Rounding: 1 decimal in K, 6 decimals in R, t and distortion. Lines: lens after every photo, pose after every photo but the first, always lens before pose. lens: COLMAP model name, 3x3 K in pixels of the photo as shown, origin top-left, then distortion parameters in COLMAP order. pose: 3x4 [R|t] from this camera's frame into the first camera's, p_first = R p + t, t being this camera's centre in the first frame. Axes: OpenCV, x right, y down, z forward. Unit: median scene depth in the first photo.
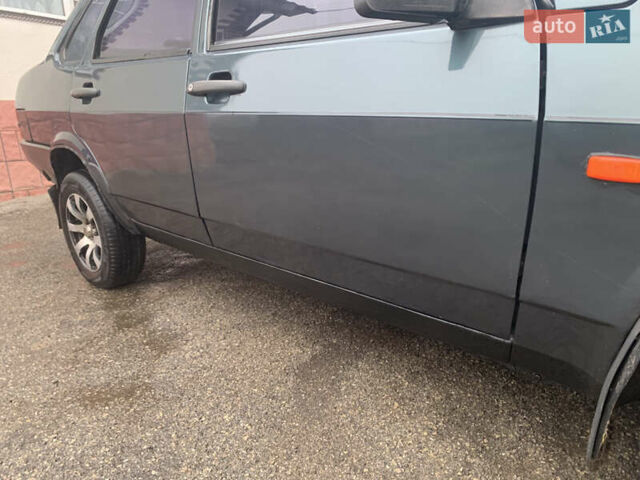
lens RADIAL K [[487.3, 0, 320.2], [0, 487.3, 241.6], [0, 0, 1]] dist [0.034972, -0.028729]
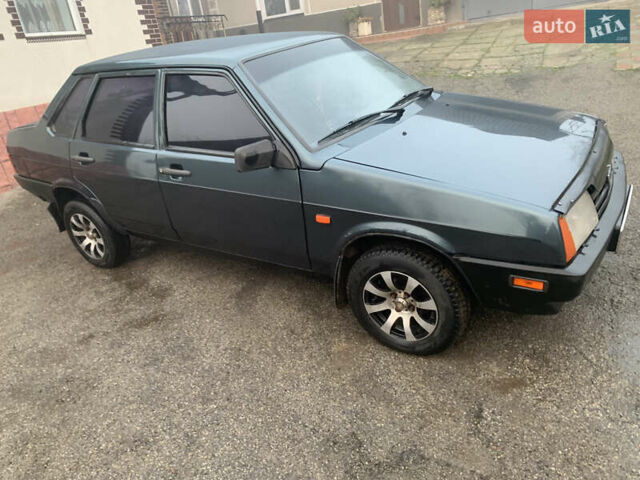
lens RADIAL K [[487.3, 0, 317.5], [0, 487.3, 242.0], [0, 0, 1]] dist [0.034972, -0.028729]
pose [[0.978649, -0.153293, 0.136922, 0.031278], [0.130474, 0.978055, 0.162434, -0.175189], [-0.158817, -0.141101, 0.977173, -0.734580]]
